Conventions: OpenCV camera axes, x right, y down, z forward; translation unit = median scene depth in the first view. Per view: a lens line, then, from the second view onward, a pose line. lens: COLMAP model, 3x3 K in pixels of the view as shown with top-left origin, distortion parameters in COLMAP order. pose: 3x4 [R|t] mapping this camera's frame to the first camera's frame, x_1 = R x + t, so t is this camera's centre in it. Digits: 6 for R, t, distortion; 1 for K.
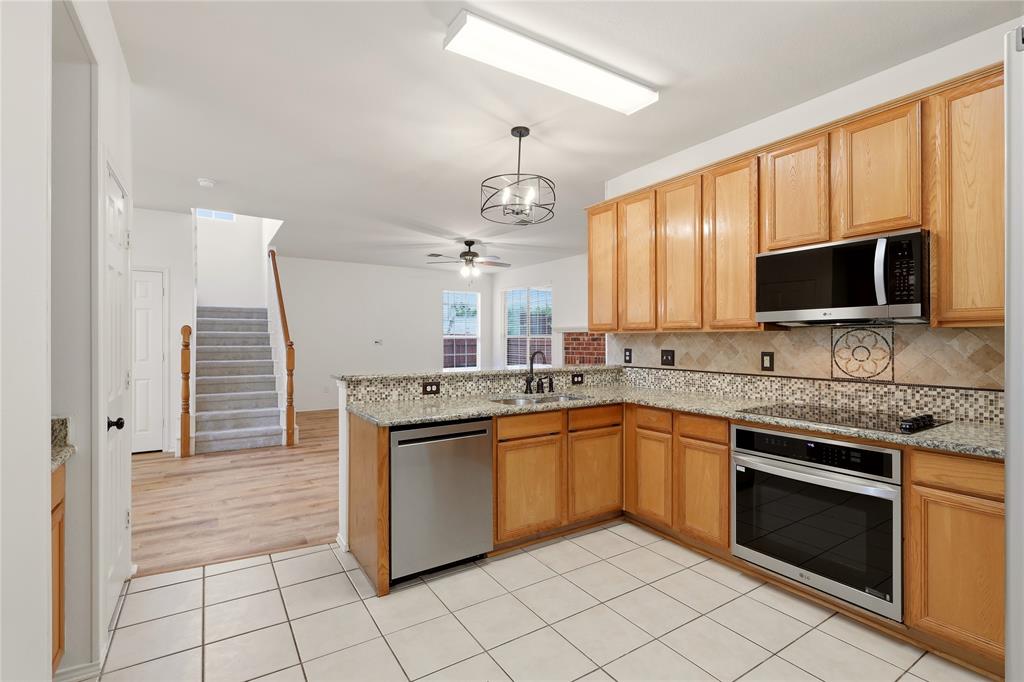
lens RADIAL K [[472.3, 0, 515.3], [0, 472.3, 337.9], [0, 0, 1]] dist [-0.001697, -0.001442]
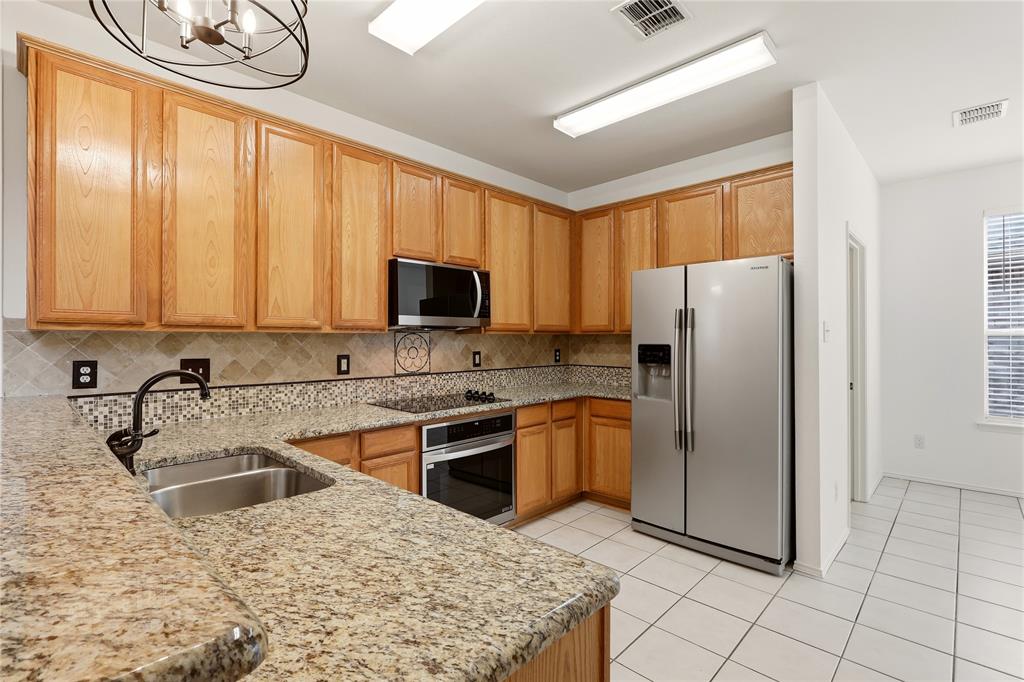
lens RADIAL K [[472.3, 0, 513.7], [0, 472.3, 338.9], [0, 0, 1]] dist [-0.001697, -0.001442]
pose [[-0.226313, -0.000469, 0.974055, -0.498803], [-0.005181, 0.999986, -0.000722, -0.003693], [-0.974041, -0.005210, -0.226312, 0.915094]]
